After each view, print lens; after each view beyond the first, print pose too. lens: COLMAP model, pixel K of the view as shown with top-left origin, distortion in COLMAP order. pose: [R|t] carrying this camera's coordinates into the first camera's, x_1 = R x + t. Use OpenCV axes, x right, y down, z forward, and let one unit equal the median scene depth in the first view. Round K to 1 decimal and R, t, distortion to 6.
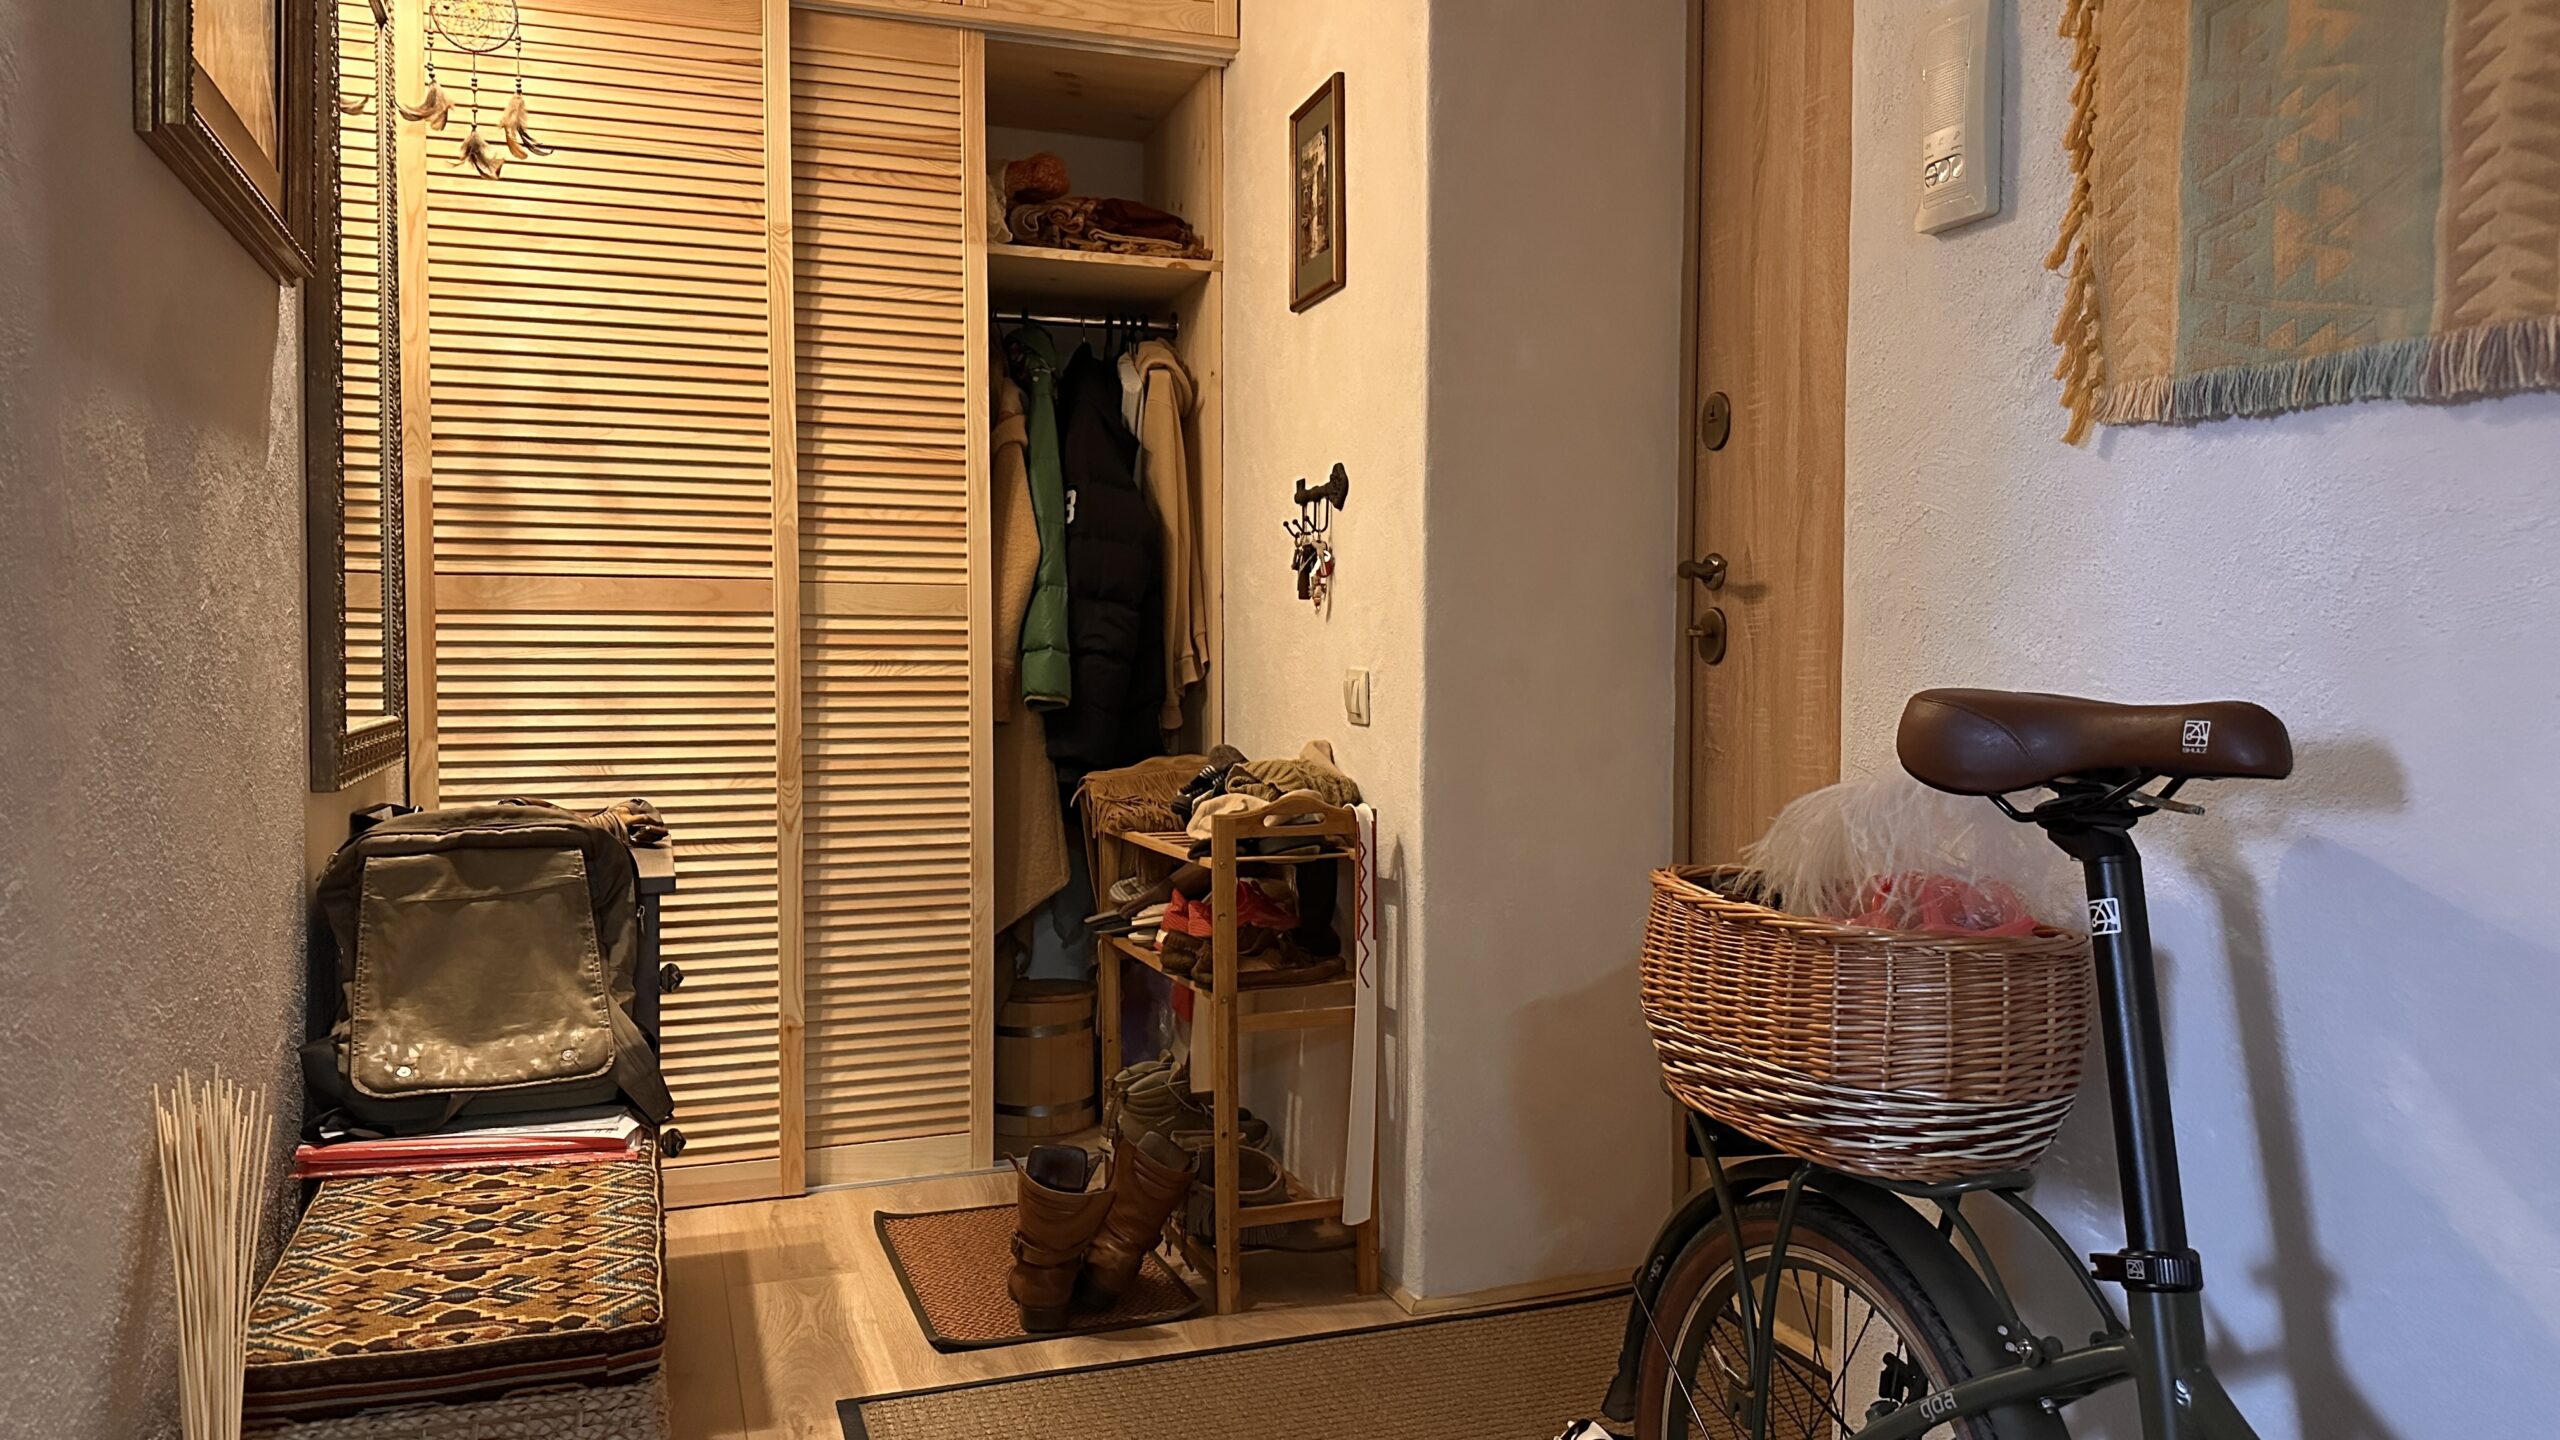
lens RADIAL K [[1755.8, 0, 1284.5], [0, 1755.8, 739.9], [0, 0, 1]] dist [0.157761, -0.312703]
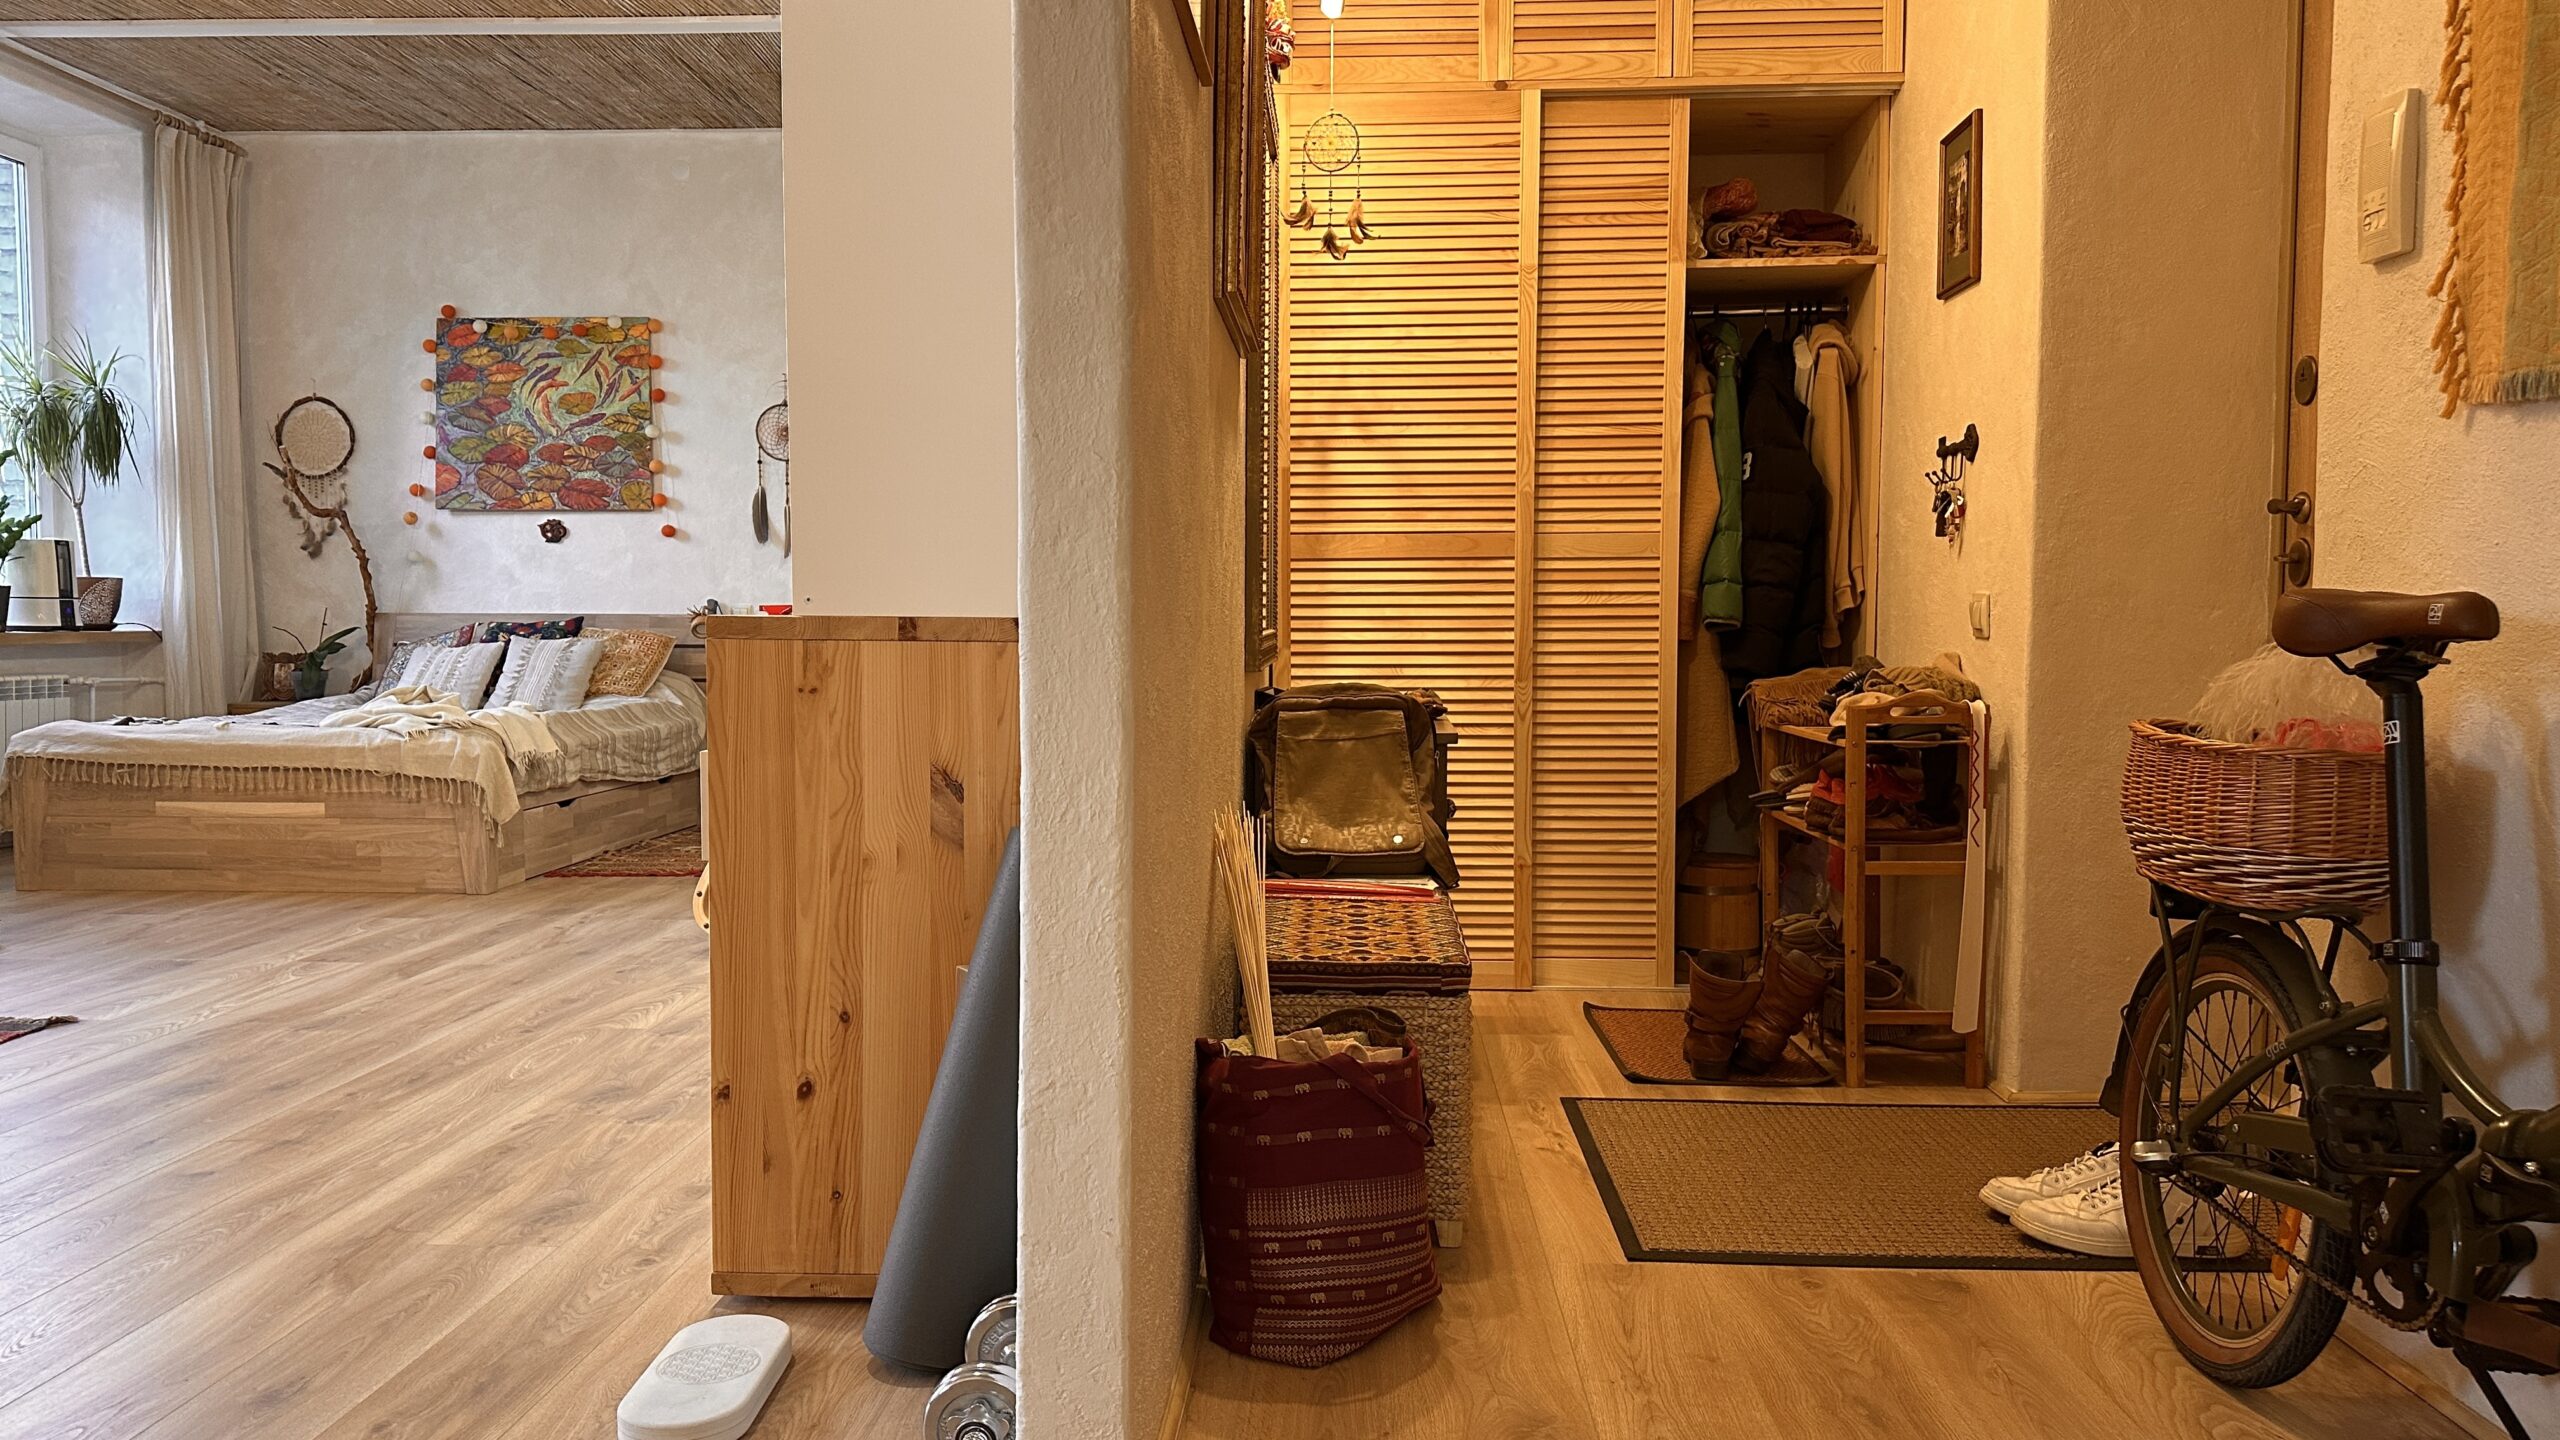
lens RADIAL K [[1812.0, 0, 1240.8], [0, 1812.0, 726.6], [0, 0, 1]] dist [0.075692, -0.079532]
pose [[0.918070, 0.022664, -0.395771, 0.072959], [-0.014738, 0.999625, 0.023058, 0.030144], [0.396145, -0.015336, 0.918060, -0.366852]]
